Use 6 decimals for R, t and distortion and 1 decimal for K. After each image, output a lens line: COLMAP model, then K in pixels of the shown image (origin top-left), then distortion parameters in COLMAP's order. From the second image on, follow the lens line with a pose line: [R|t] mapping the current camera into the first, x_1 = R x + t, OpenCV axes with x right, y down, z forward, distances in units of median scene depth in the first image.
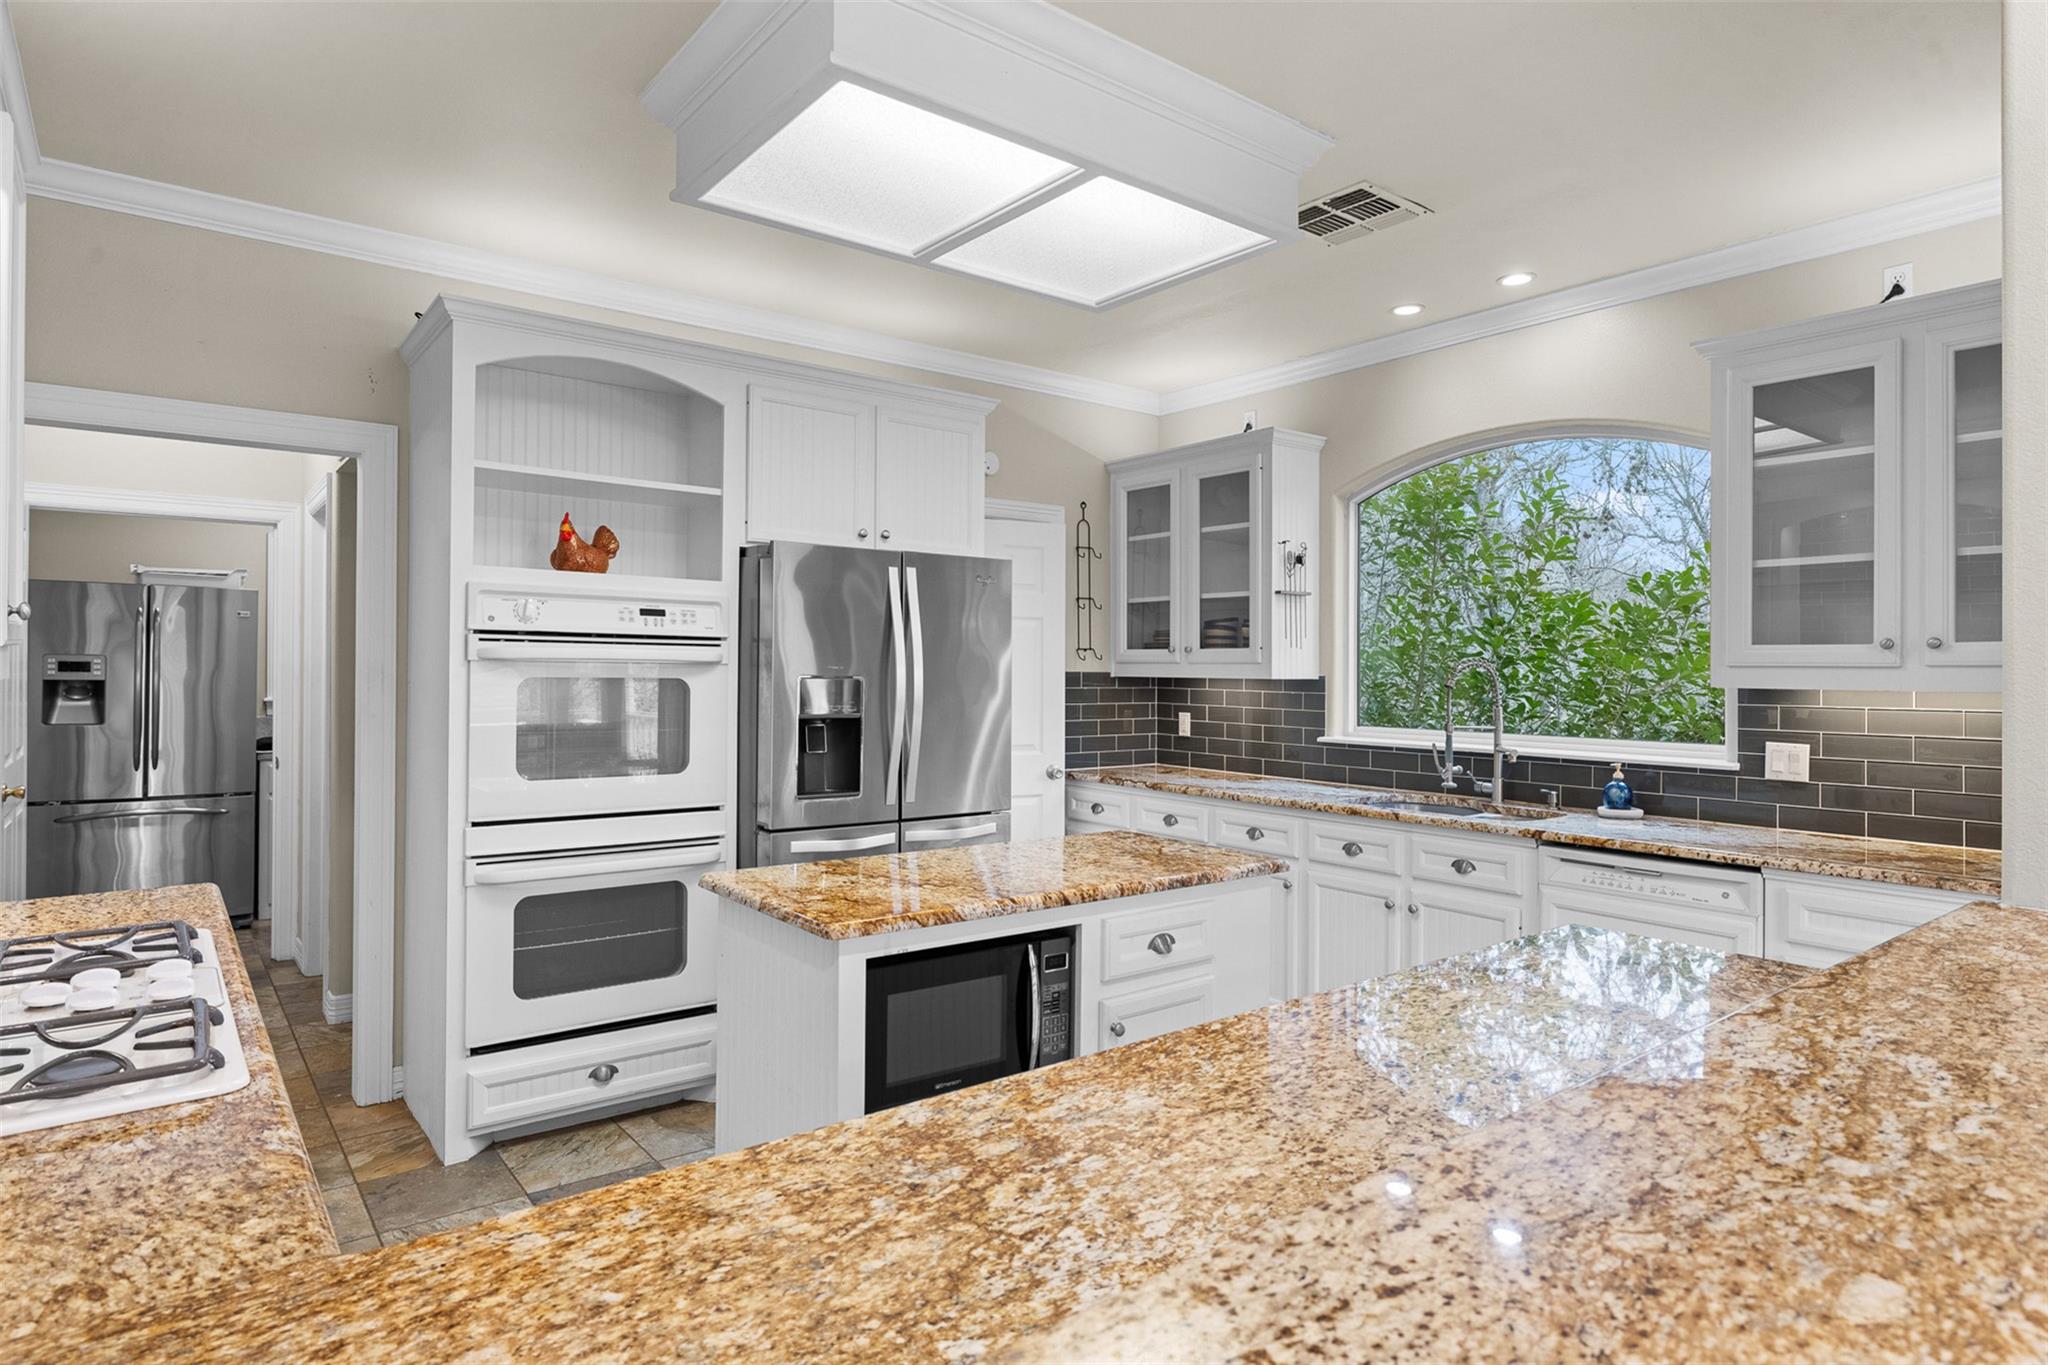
lens RADIAL K [[1149.6, 0, 1026.1], [0, 1149.6, 675.0], [0, 0, 1]] dist [0.001003, 0.000057]
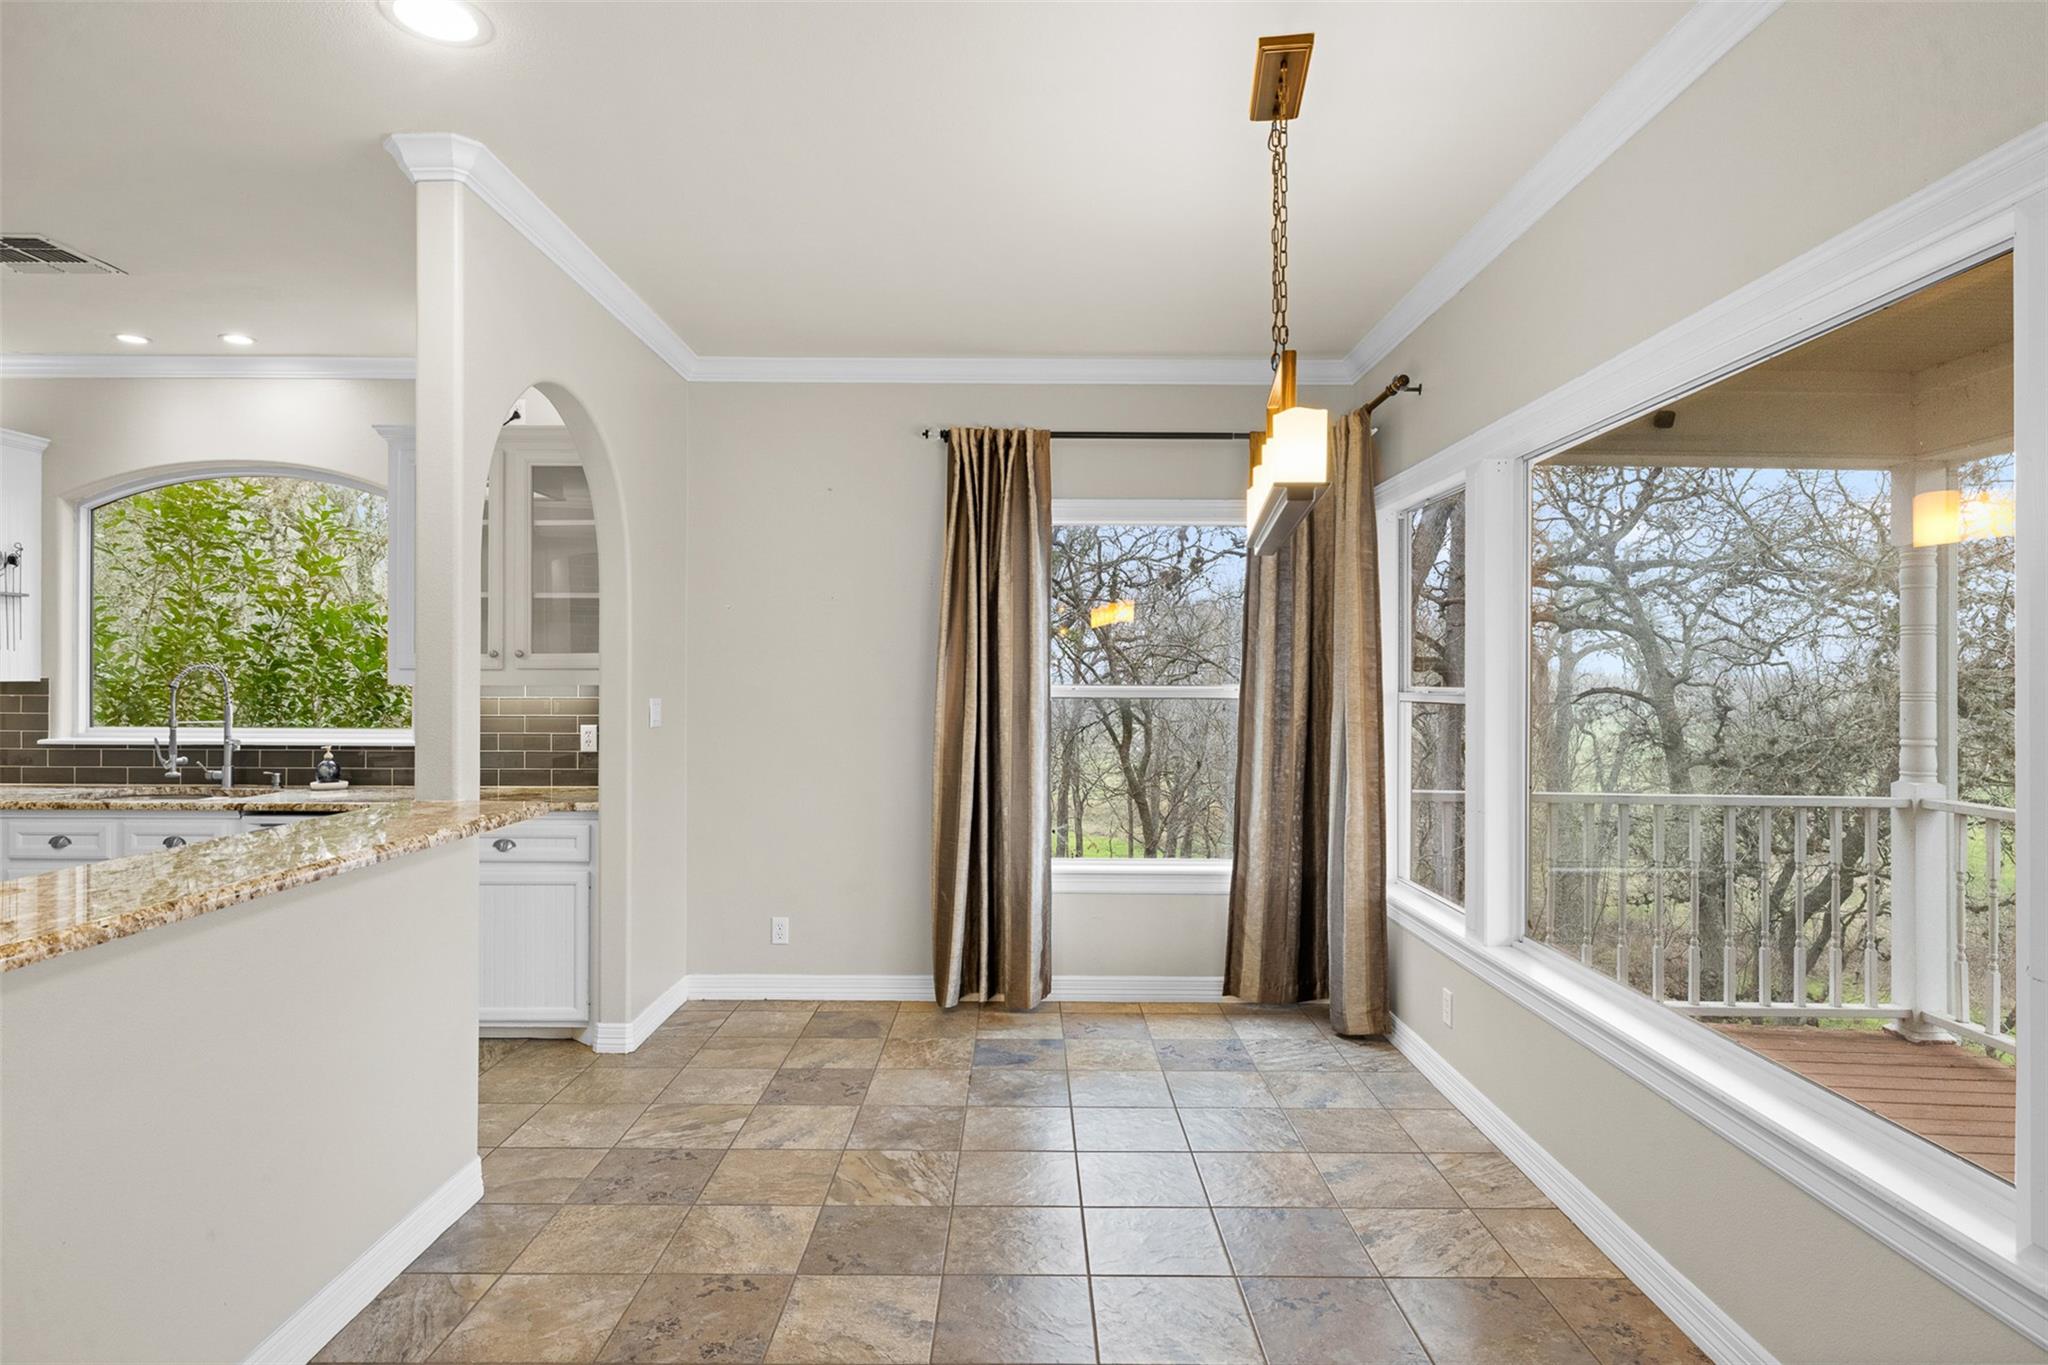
lens RADIAL K [[1102.0, 0, 1024.6], [0, 1102.0, 679.1], [0, 0, 1]] dist [-0.003071, -0.000455]
pose [[0.609244, -0.007244, 0.792950, 0.022874], [0.004801, 0.999974, 0.005447, 0.000400], [-0.792968, 0.000488, 0.609263, -0.308640]]
